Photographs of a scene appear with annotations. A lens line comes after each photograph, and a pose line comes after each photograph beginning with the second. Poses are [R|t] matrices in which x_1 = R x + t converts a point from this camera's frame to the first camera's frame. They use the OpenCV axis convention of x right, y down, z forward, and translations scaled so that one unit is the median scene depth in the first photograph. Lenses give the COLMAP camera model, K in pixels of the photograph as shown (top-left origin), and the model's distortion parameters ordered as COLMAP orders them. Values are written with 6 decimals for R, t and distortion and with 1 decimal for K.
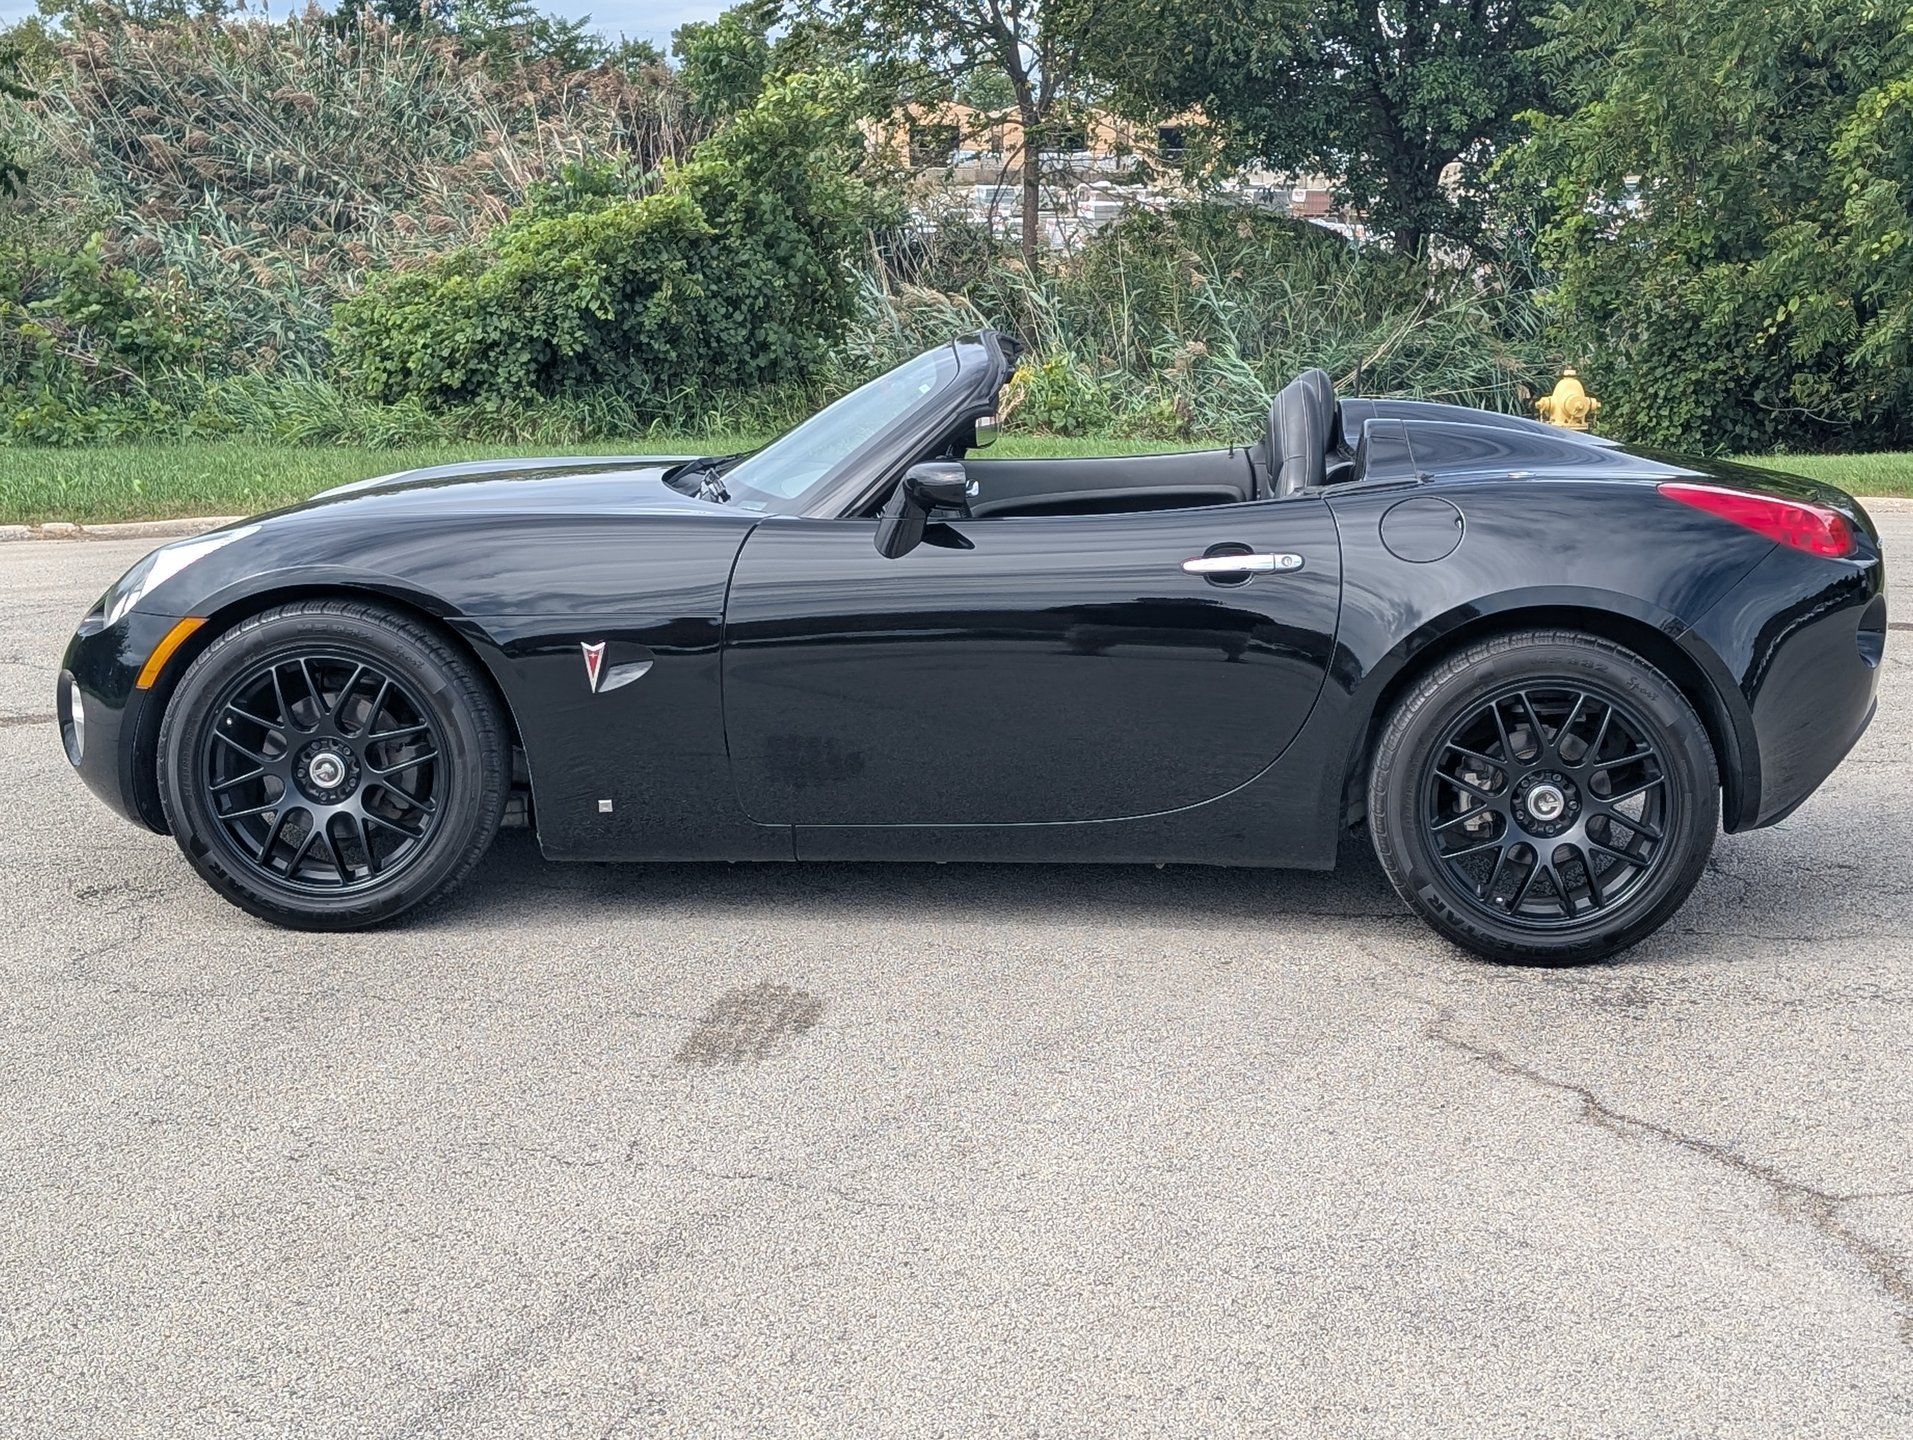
lens RADIAL K [[3094.0, 0, 983.5], [0, 3094.0, 724.6], [0, 0, 1]] dist [0.232765, -1.044093]
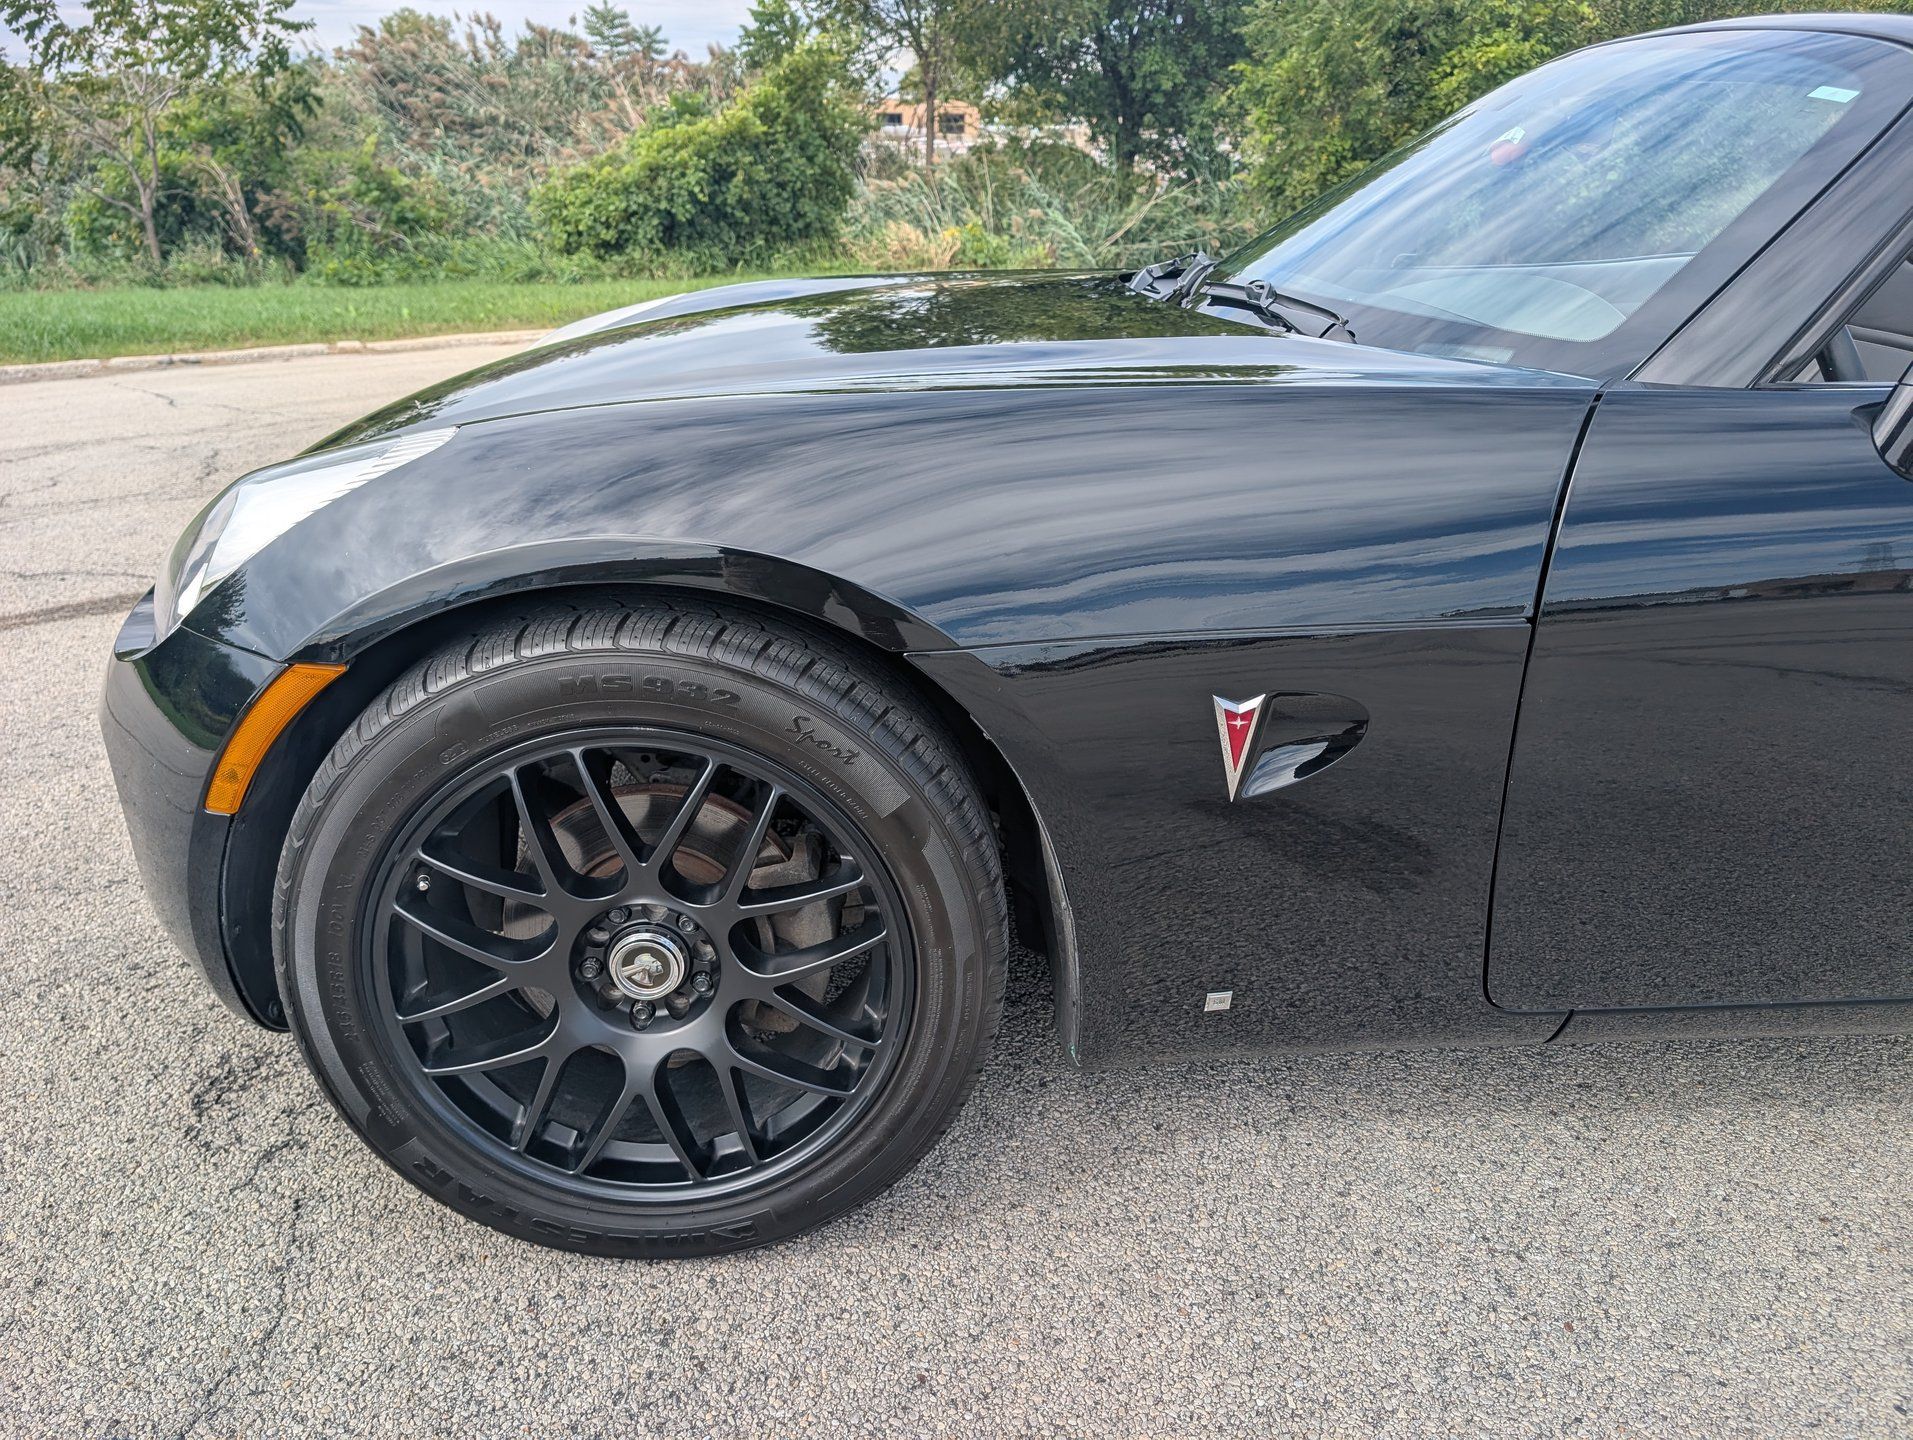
lens RADIAL K [[1407.7, 0, 960.5], [0, 1407.7, 738.0], [0, 0, 1]] dist [-0.000943, -0.000937]
pose [[0.996826, -0.036647, 0.070672, -0.053175], [0.020025, 0.974626, 0.222940, -0.019420], [-0.077049, -0.220818, 0.972267, 0.239635]]
